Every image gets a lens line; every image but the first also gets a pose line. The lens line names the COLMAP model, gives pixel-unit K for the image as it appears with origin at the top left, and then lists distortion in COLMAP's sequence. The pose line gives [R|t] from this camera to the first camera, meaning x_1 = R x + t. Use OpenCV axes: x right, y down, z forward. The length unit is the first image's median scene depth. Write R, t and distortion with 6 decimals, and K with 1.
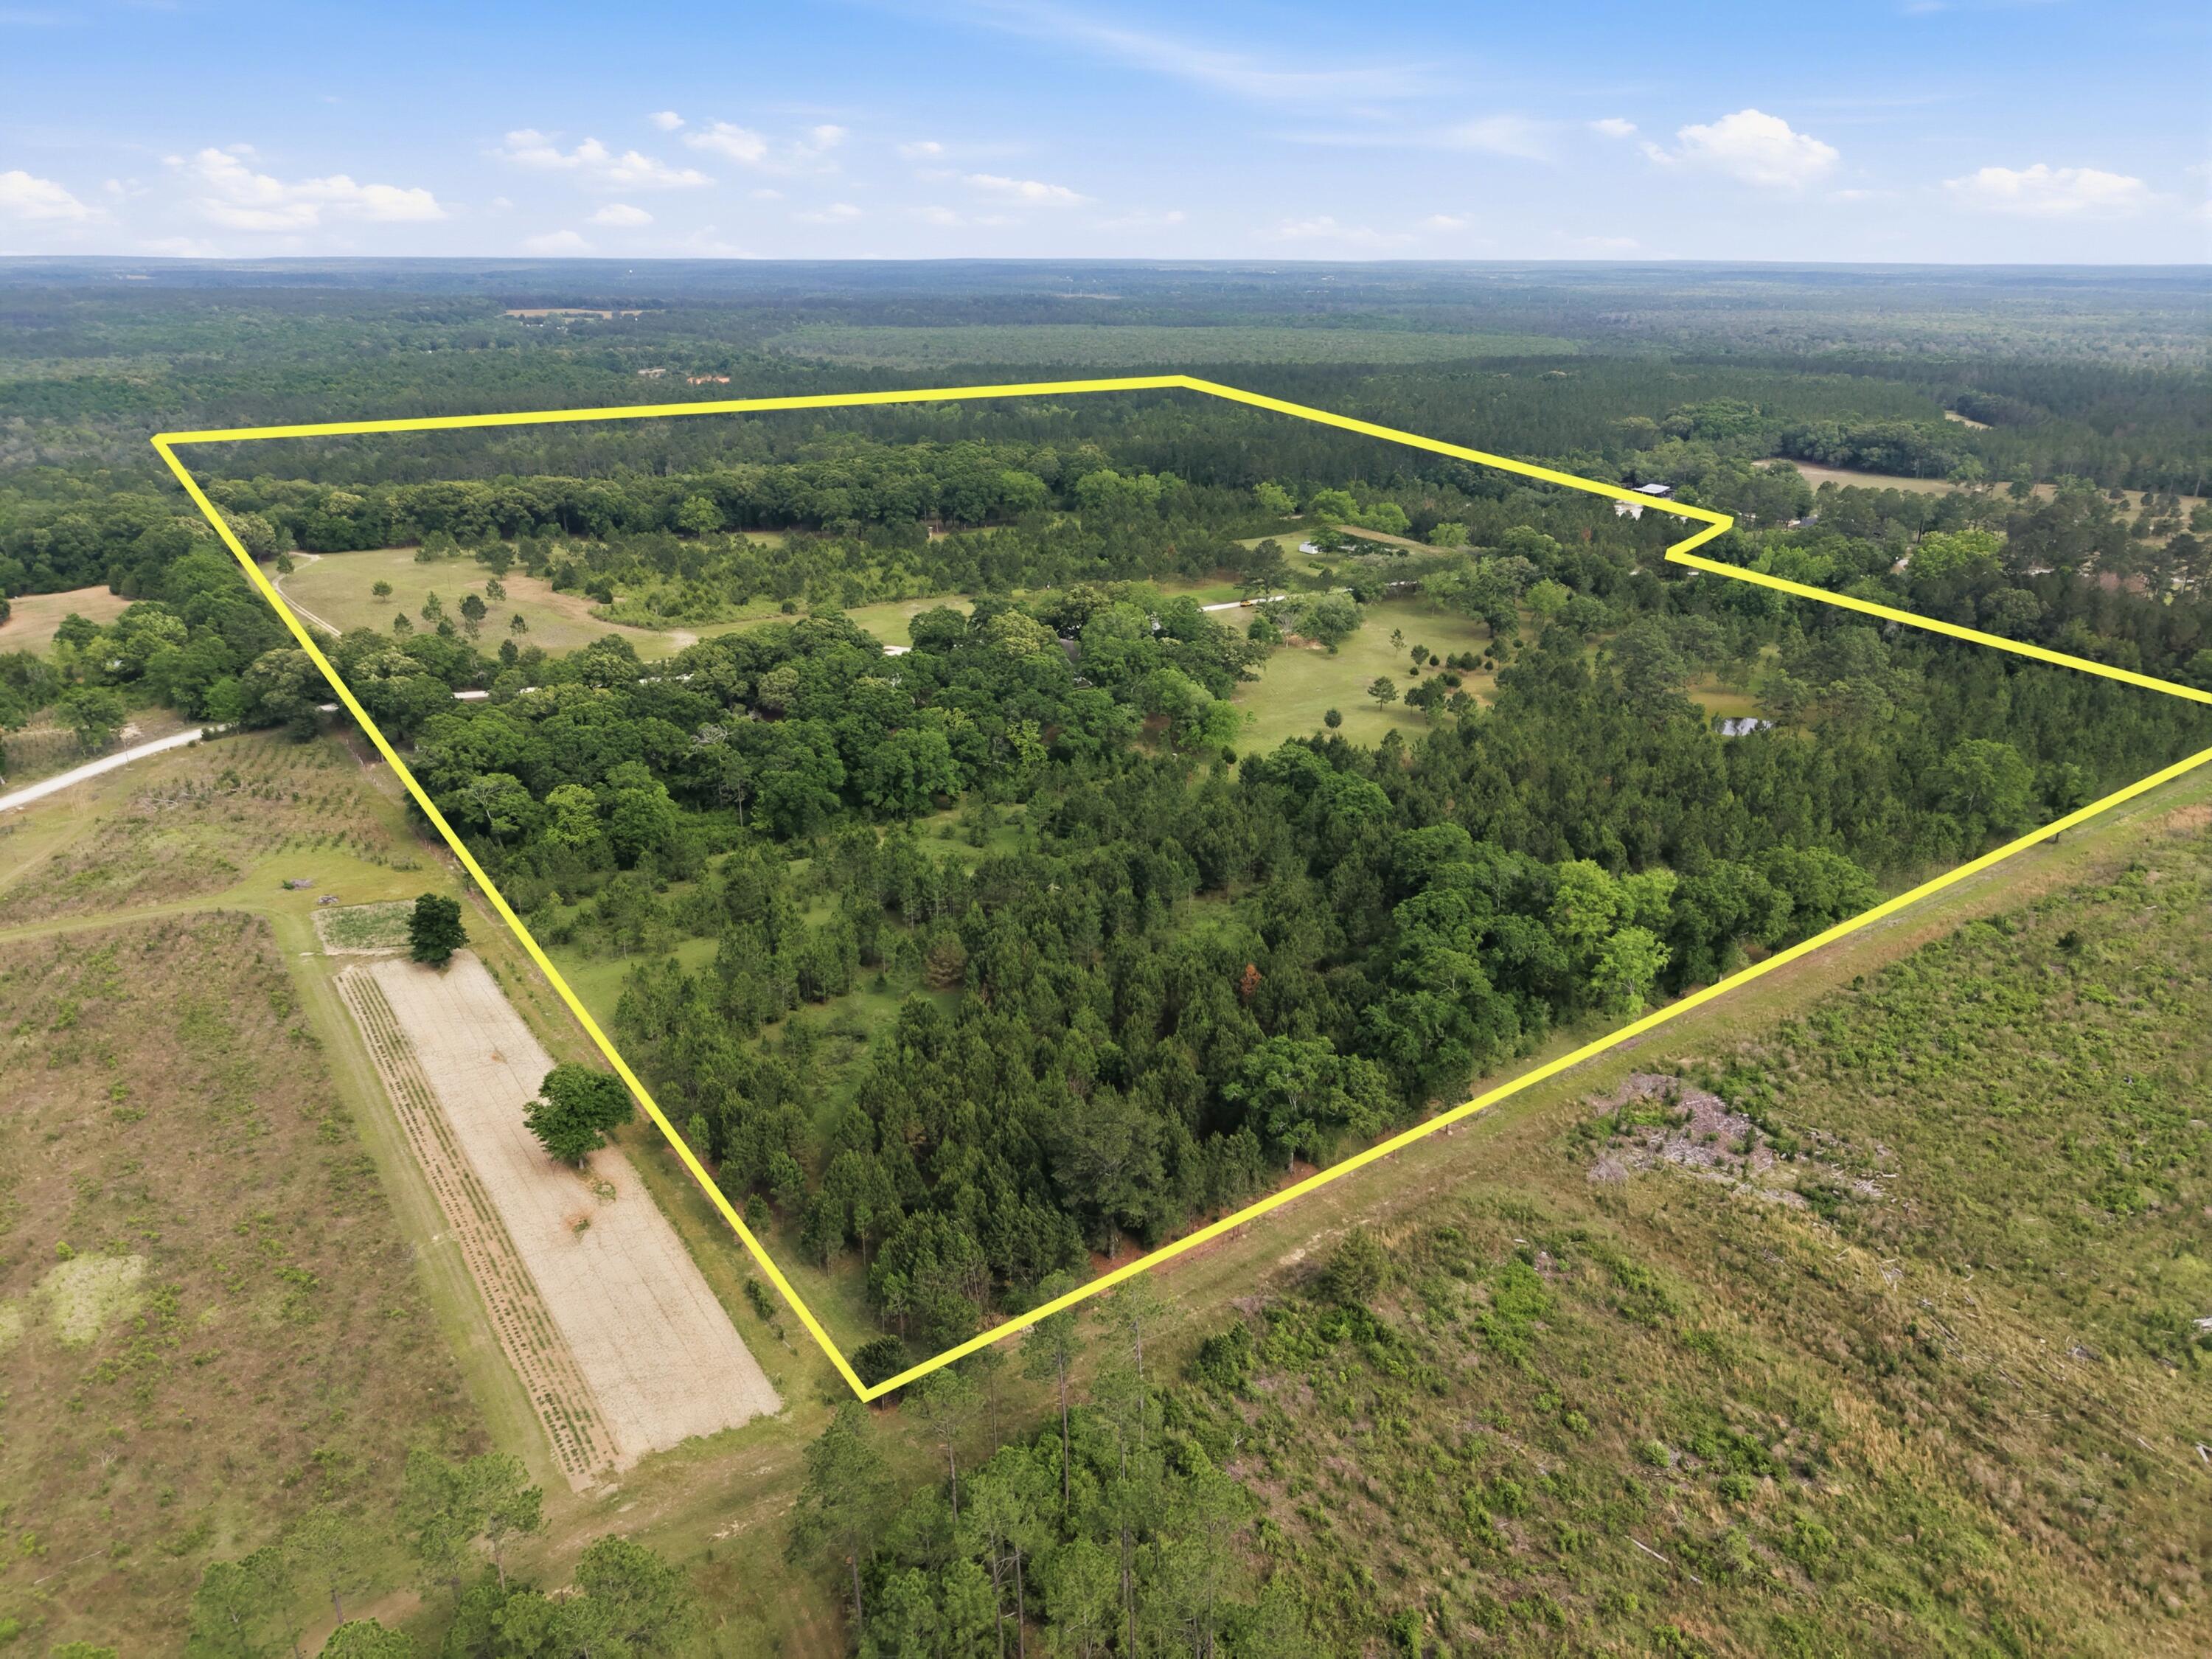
lens RADIAL K [[1469.3, 0, 1100.9], [0, 1469.3, 838.7], [0, 0, 1]] dist [0.023033, -0.022627]
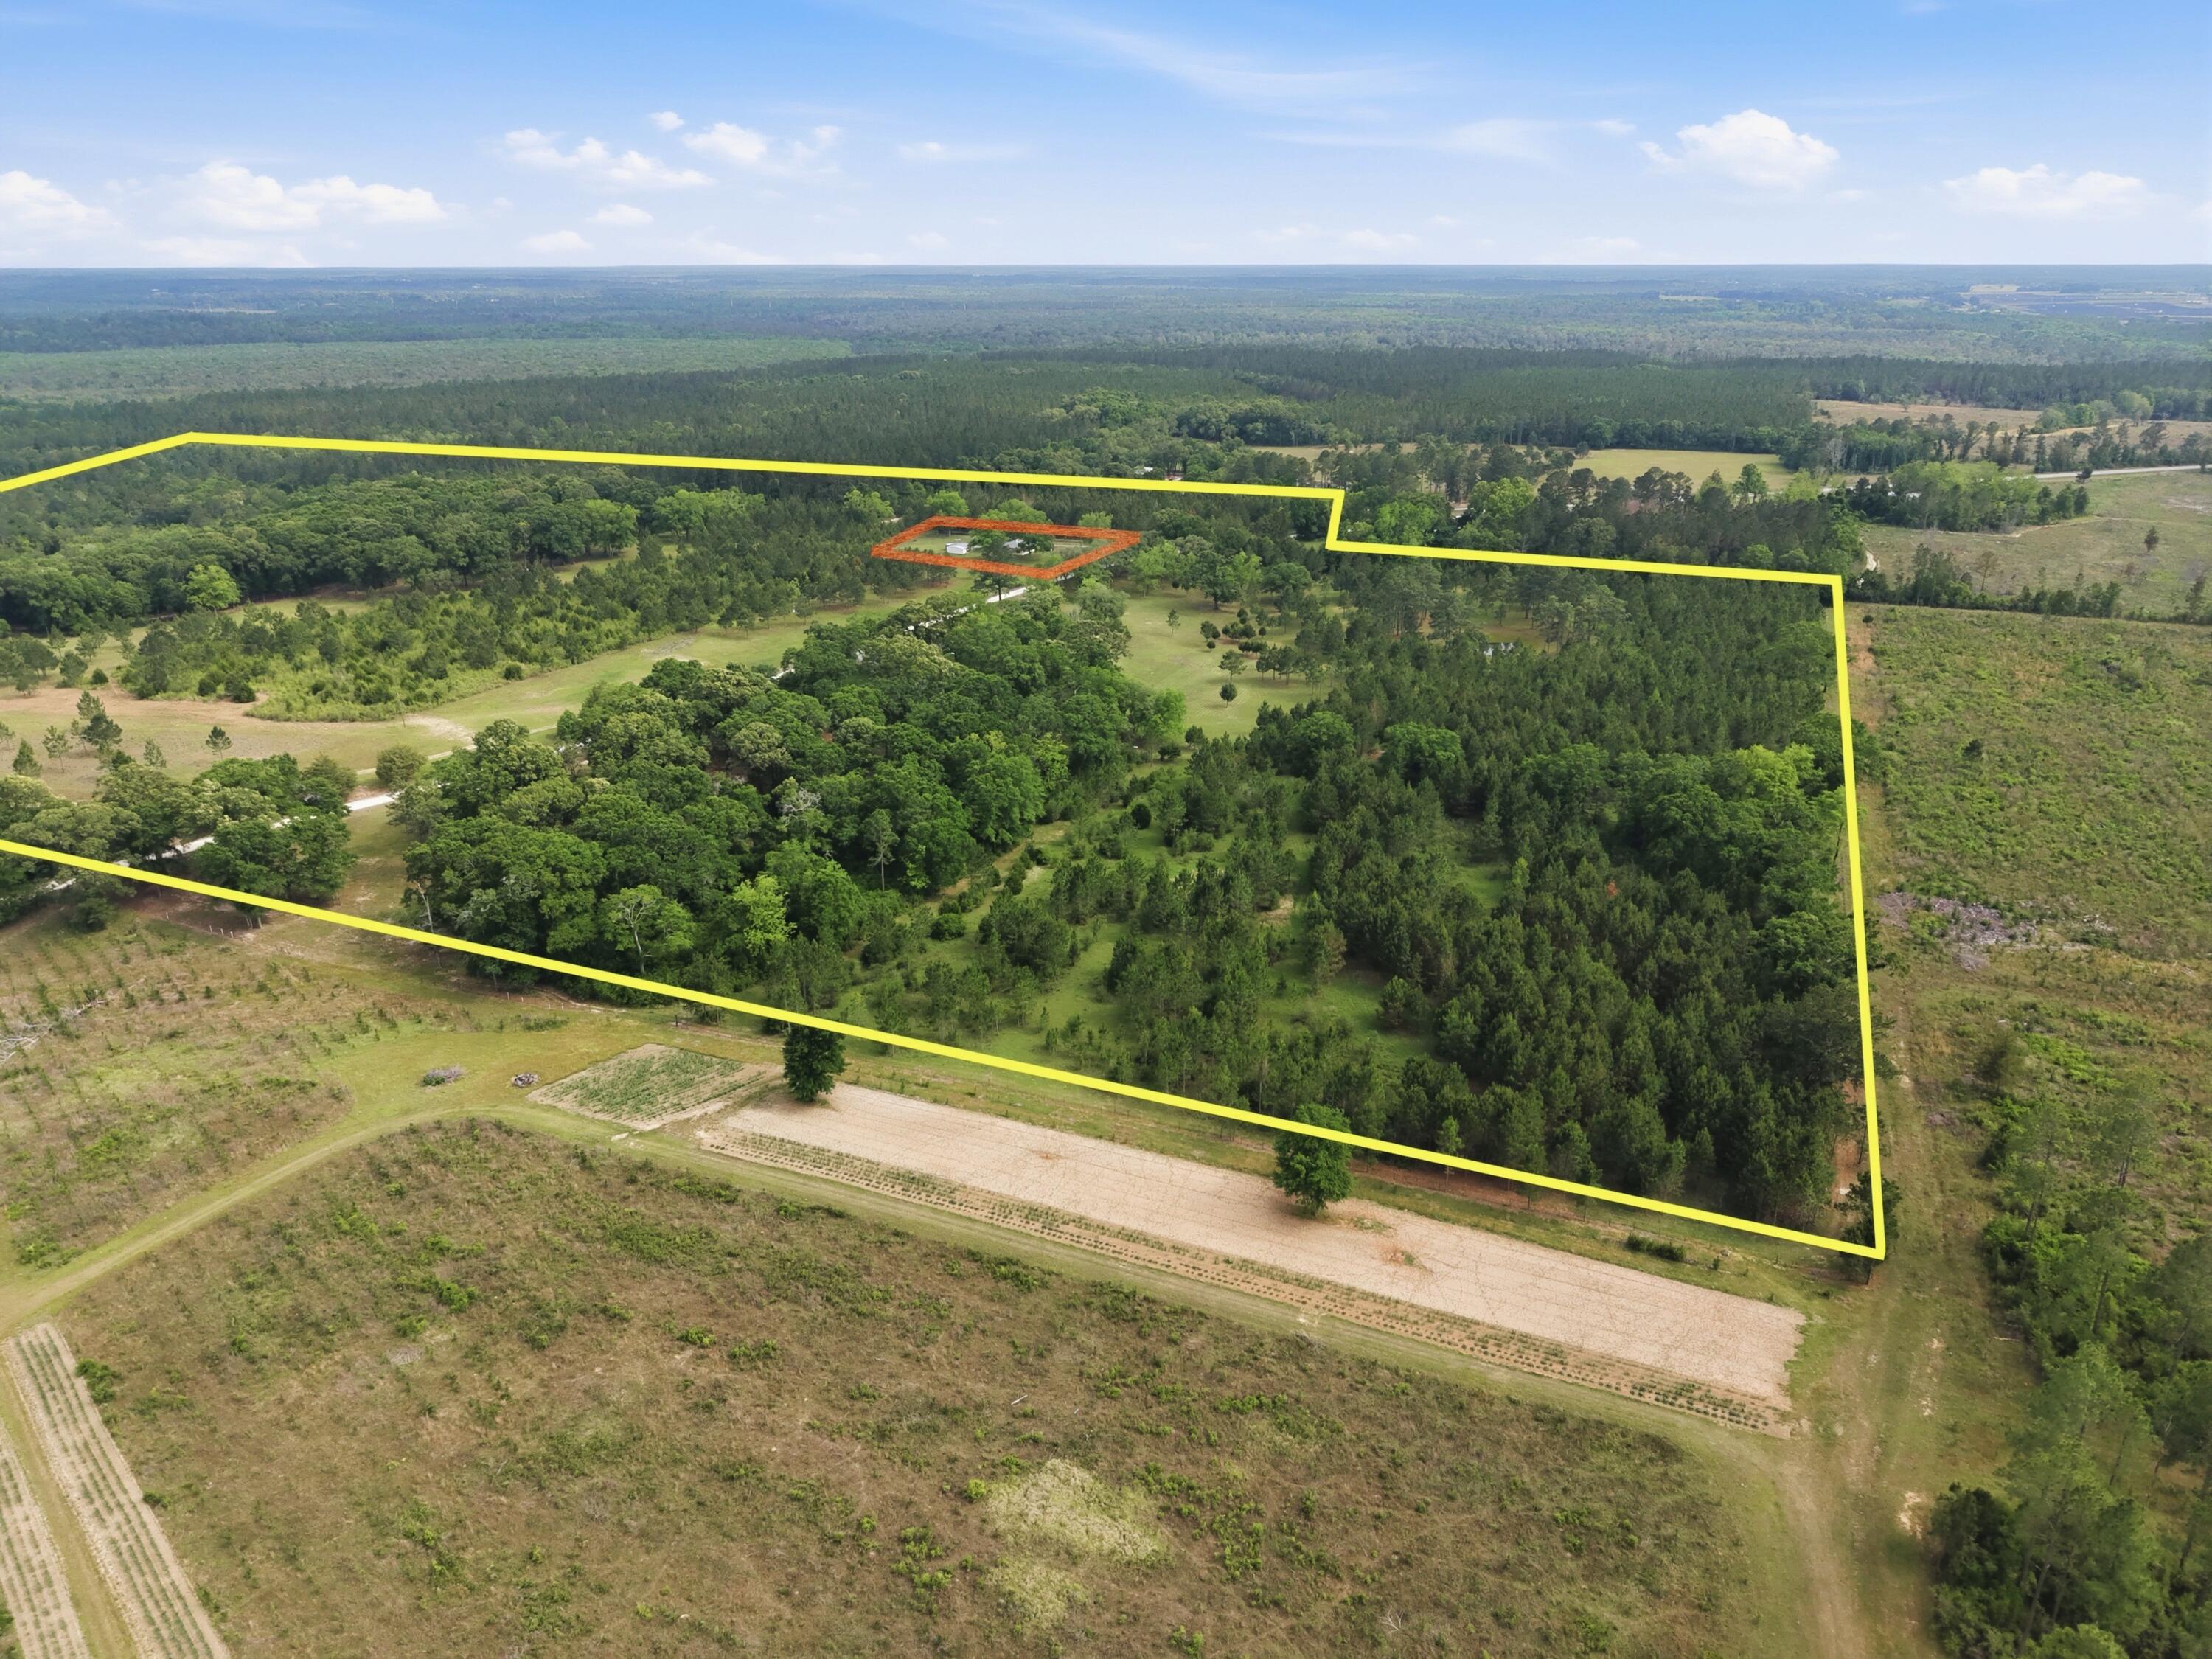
lens RADIAL K [[1469.3, 0, 1101.7], [0, 1469.3, 819.3], [0, 0, 1]] dist [0.023033, -0.022627]
pose [[0.856127, -0.190084, 0.480535, -0.576007], [0.197176, 0.979698, 0.036244, -0.059851], [-0.477669, 0.063720, 0.876226, 0.136831]]
